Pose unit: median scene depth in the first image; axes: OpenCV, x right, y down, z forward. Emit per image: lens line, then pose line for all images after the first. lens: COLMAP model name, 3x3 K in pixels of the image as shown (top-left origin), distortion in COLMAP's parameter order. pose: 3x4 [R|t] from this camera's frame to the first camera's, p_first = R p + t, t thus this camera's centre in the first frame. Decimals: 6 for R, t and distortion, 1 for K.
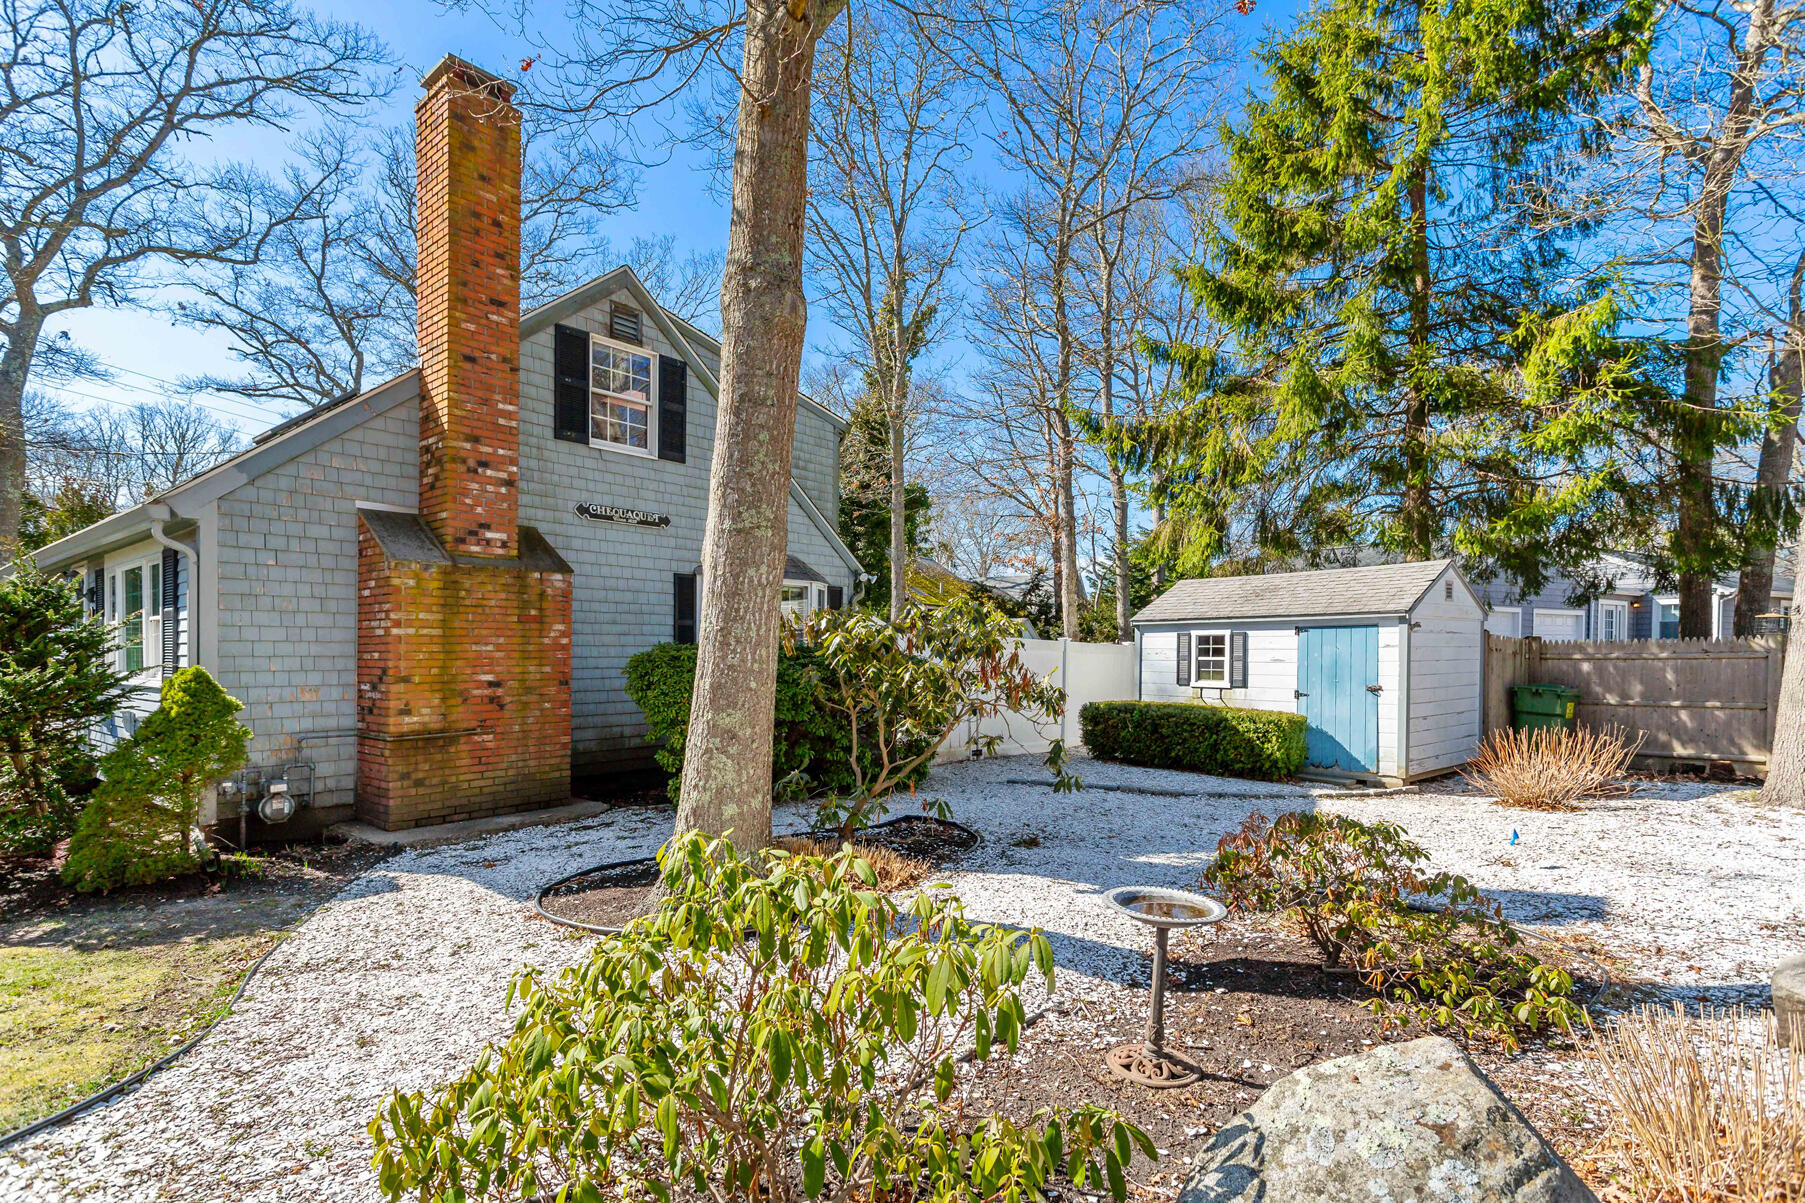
lens RADIAL K [[895.1, 0, 916.6], [0, 895.1, 664.9], [0, 0, 1]] dist [0.009669, 0.002460]
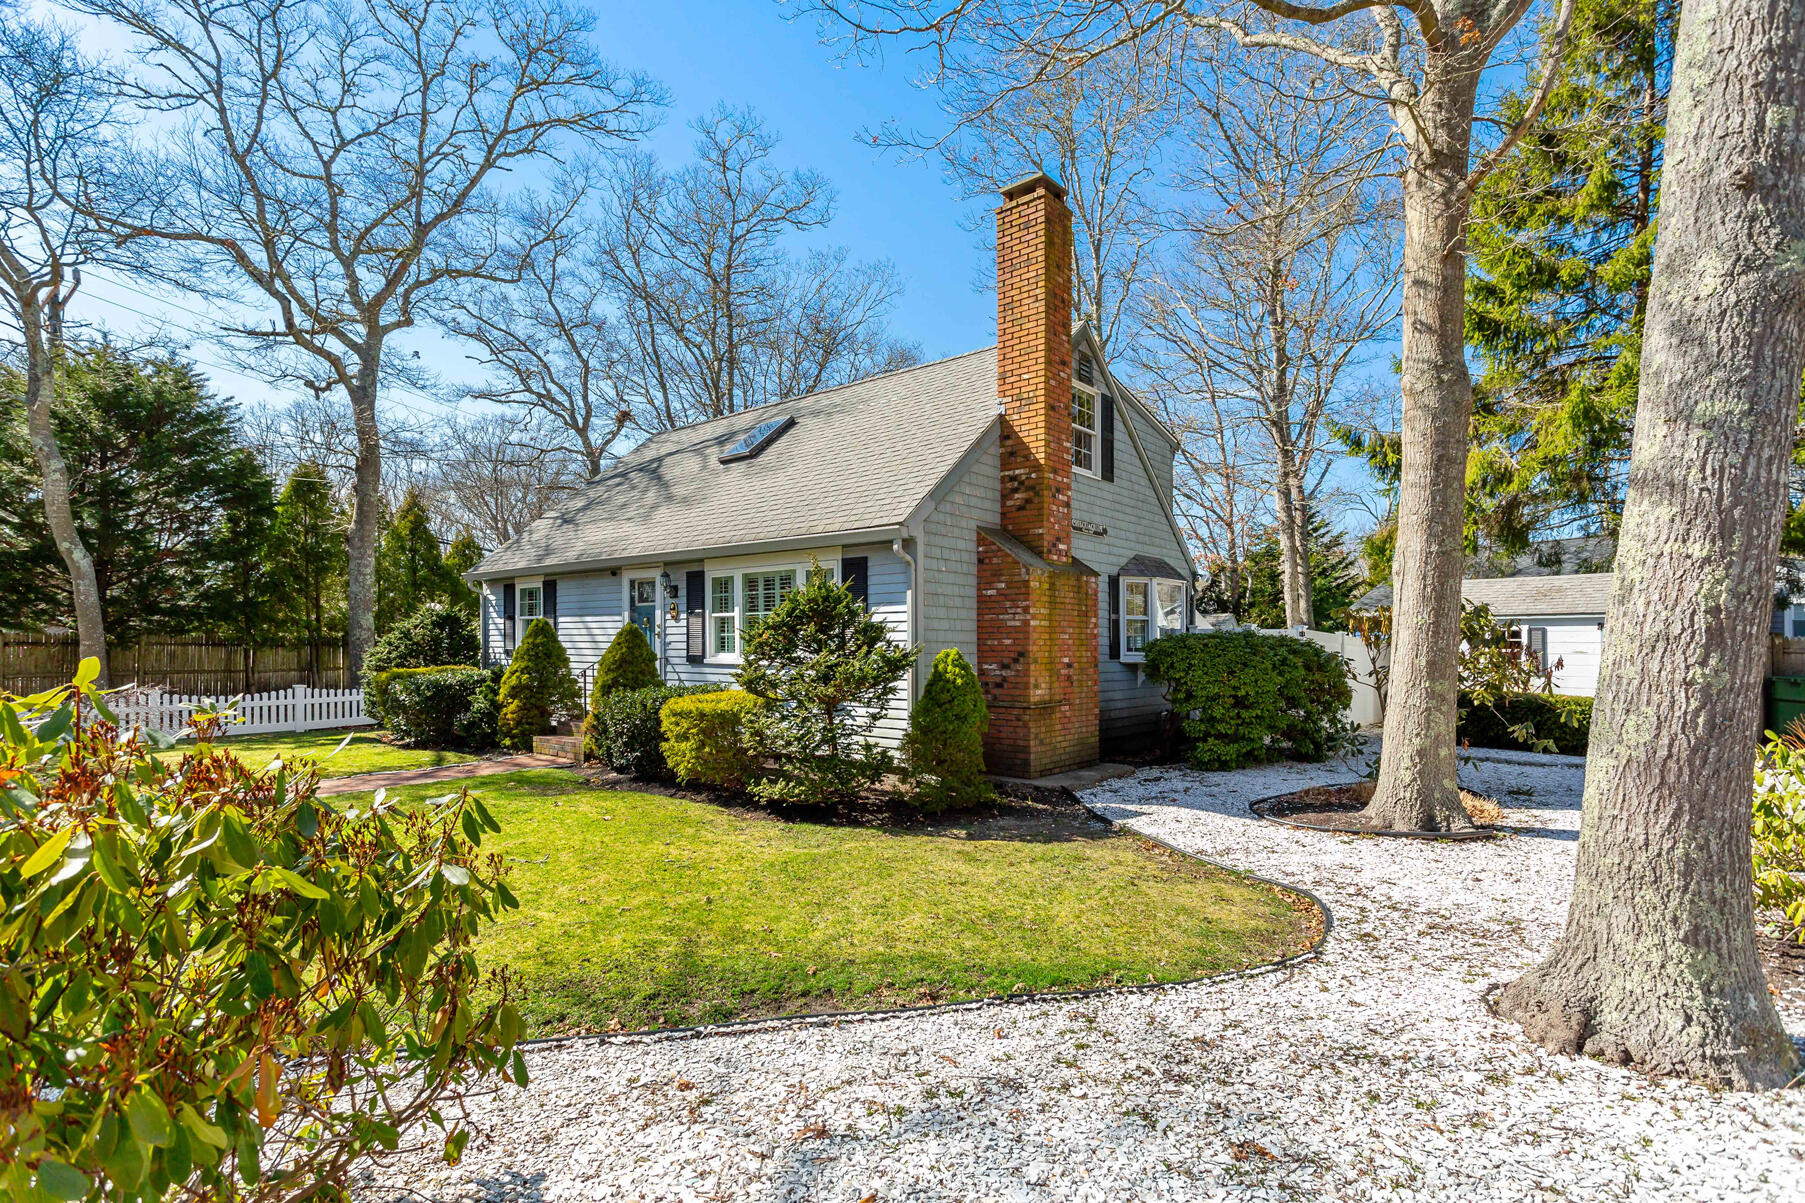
lens RADIAL K [[895.1, 0, 1015.2], [0, 895.1, 631.5], [0, 0, 1]] dist [0.009669, 0.002460]
pose [[0.999981, 0.006231, -0.000351, -0.344342], [-0.006239, 0.999501, -0.030970, 0.008496], [0.000158, 0.030971, 0.999520, -0.158195]]
